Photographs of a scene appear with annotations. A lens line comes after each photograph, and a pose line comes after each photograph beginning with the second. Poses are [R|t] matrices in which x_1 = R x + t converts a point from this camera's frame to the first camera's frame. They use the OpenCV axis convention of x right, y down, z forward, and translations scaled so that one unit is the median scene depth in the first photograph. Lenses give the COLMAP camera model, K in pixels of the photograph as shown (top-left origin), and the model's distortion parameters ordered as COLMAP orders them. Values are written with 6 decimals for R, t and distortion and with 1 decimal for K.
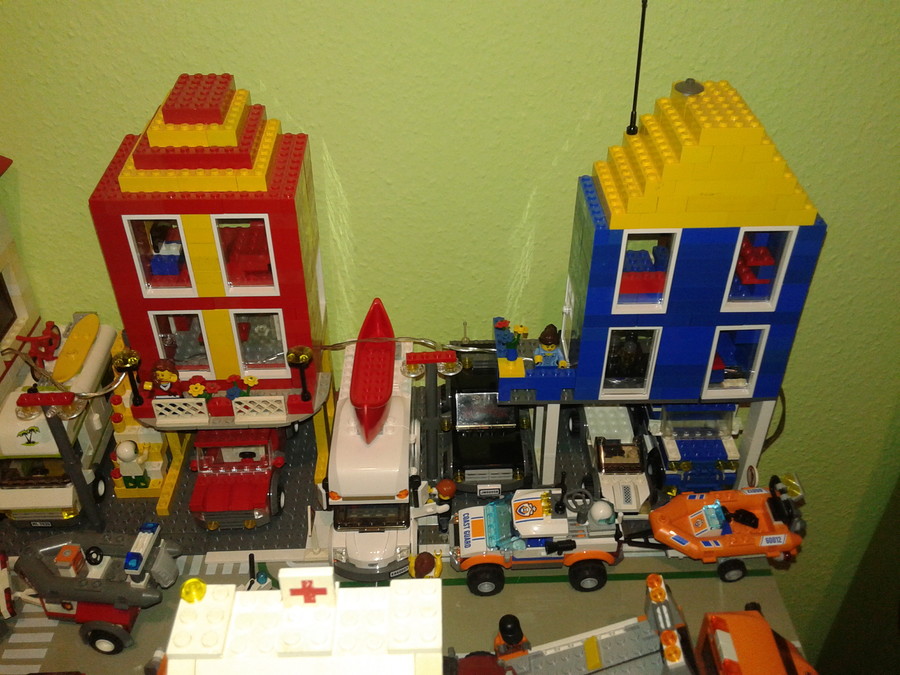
lens RADIAL K [[850.2, 0, 458.7], [0, 850.2, 310.1], [0, 0, 1]] dist [0.126862, -0.331246]
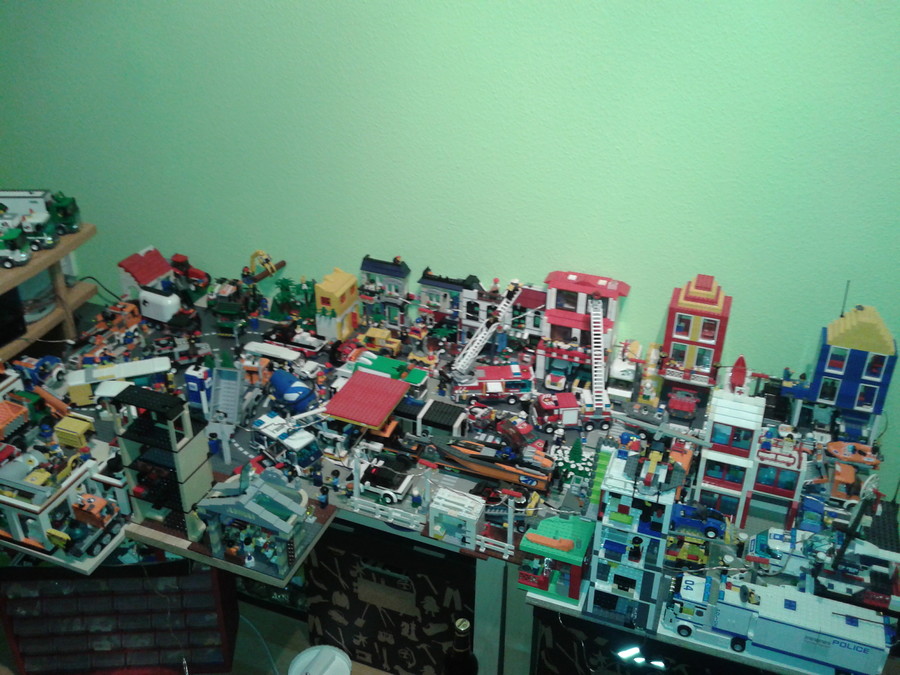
lens RADIAL K [[850.2, 0, 458.7], [0, 850.2, 310.1], [0, 0, 1]] dist [0.126862, -0.331246]
pose [[0.924063, 0.187697, -0.332983, -0.050482], [-0.224947, 0.971346, -0.076721, 0.315750], [0.309041, 0.145798, 0.939807, -2.313661]]
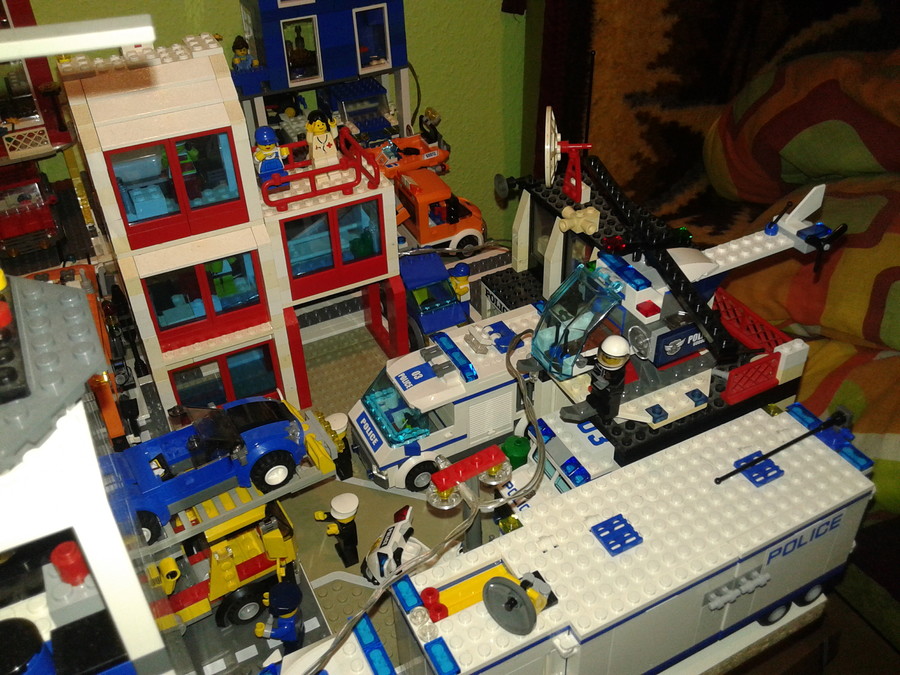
lens RADIAL K [[850.2, 0, 458.7], [0, 850.2, 310.1], [0, 0, 1]] dist [0.126862, -0.331246]
pose [[0.902655, -0.271619, 0.333823, -0.151528], [0.267220, 0.961766, 0.059989, 0.451977], [-0.337354, 0.035055, 0.940725, -0.383811]]
